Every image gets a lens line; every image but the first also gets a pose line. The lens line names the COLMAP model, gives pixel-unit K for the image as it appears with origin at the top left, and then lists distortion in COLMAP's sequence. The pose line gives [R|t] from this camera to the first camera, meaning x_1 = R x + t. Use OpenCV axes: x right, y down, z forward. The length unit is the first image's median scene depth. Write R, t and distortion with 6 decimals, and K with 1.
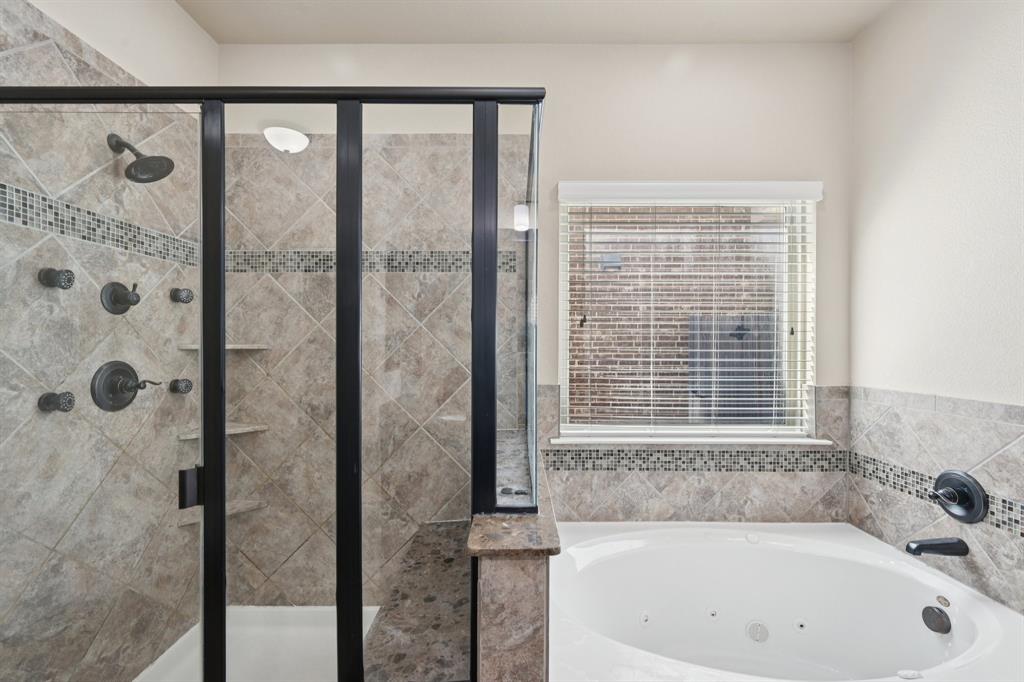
lens RADIAL K [[436.2, 0, 510.3], [0, 436.2, 341.3], [0, 0, 1]] dist [-0.001298, -0.000033]
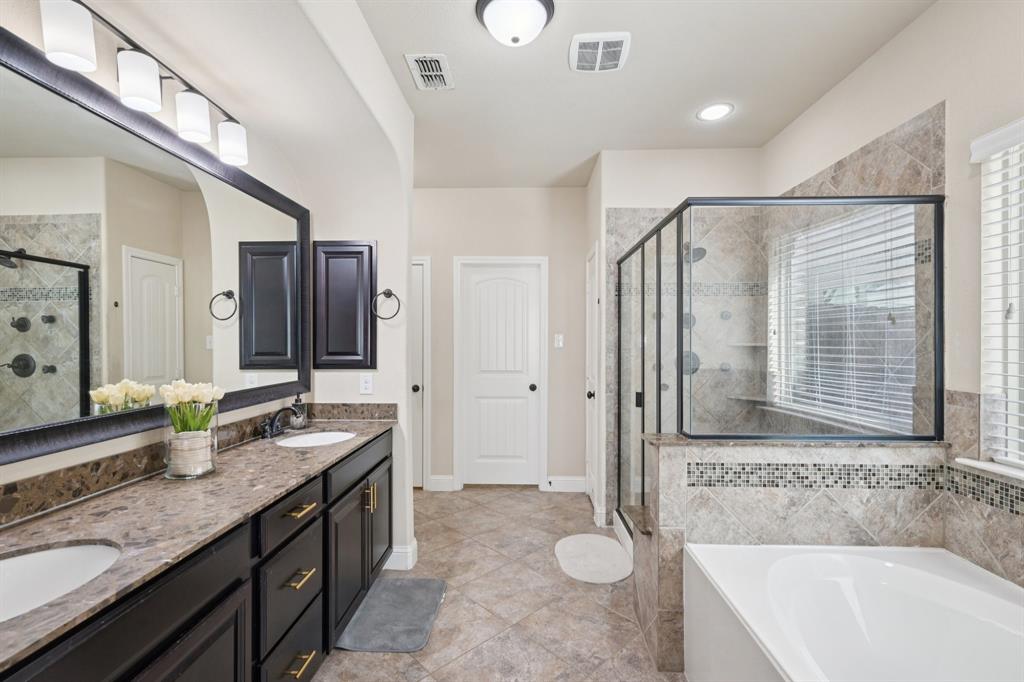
lens RADIAL K [[465.9, 0, 513.7], [0, 465.9, 345.7], [0, 0, 1]] dist [0.008682, -0.000169]
pose [[-0.029170, 0.002445, -0.999571, 1.076461], [-0.005179, 0.999983, 0.002597, 0.015984], [0.999561, 0.005253, -0.029157, 0.191578]]
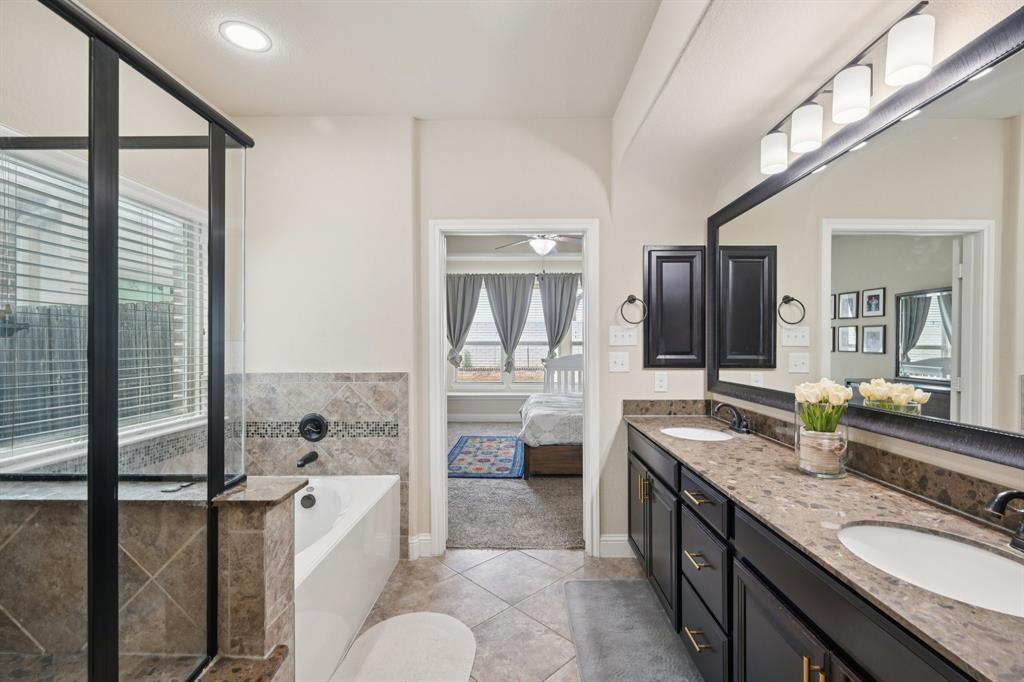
lens RADIAL K [[465.9, 0, 509.3], [0, 465.9, 342.7], [0, 0, 1]] dist [0.008682, -0.000169]
pose [[0.029320, -0.001992, 0.999568, -0.751438], [0.002964, 0.999994, 0.001906, 0.007527], [-0.999566, 0.002907, 0.029326, 0.127955]]
